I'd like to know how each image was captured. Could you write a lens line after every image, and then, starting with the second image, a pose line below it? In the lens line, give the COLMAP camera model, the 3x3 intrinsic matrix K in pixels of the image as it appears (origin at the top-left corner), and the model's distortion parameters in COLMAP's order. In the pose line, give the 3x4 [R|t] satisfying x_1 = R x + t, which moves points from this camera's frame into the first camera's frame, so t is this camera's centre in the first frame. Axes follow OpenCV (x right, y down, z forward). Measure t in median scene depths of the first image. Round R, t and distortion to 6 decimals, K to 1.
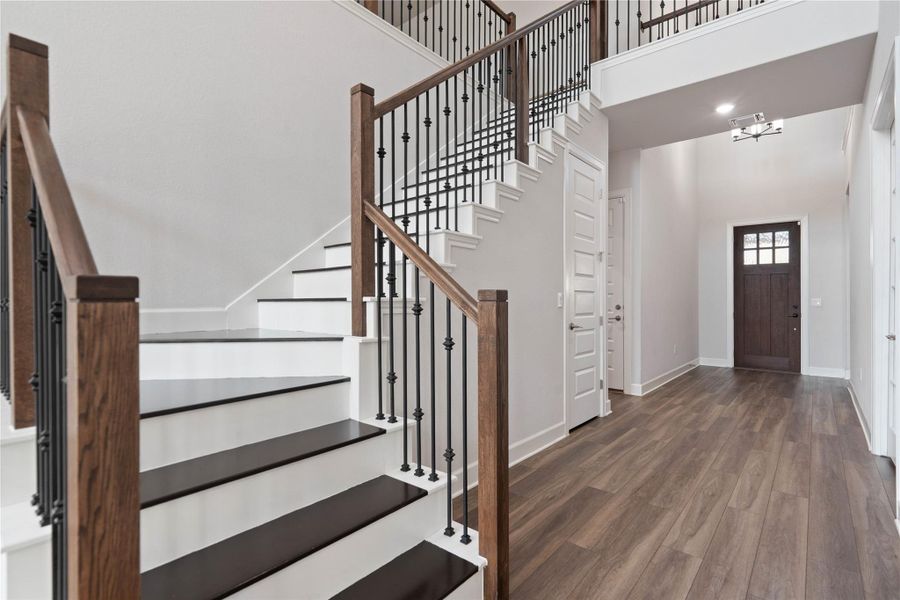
lens RADIAL K [[453.6, 0, 438.4], [0, 453.6, 293.3], [0, 0, 1]] dist [0.000753, 0.000209]
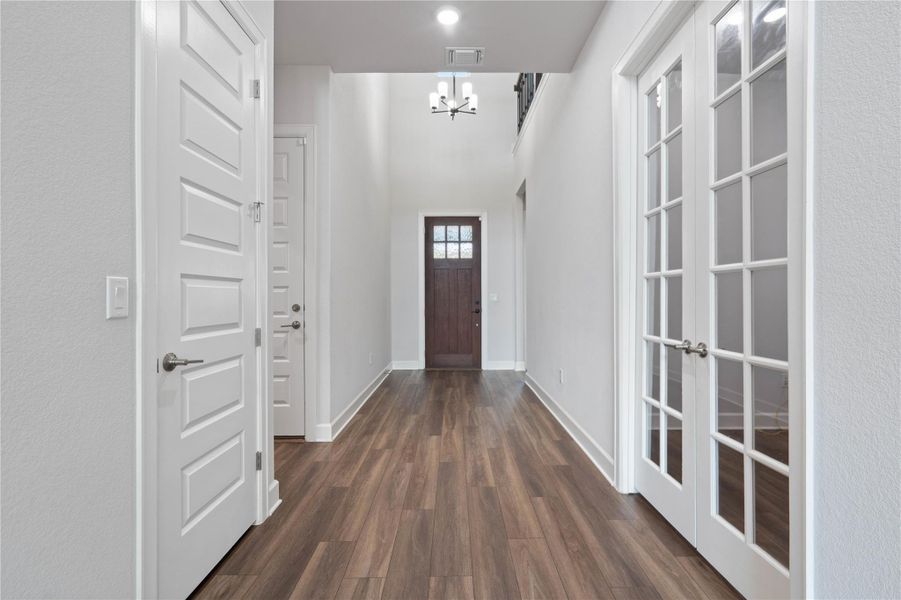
lens RADIAL K [[413.4, 0, 461.8], [0, 413.4, 296.1], [0, 0, 1]] dist [-0.000436, 0.000160]
pose [[0.739933, -0.005083, 0.672661, 0.177880], [-0.003031, 0.999936, 0.010890, 0.007077], [-0.672673, -0.010096, 0.739871, 0.414104]]
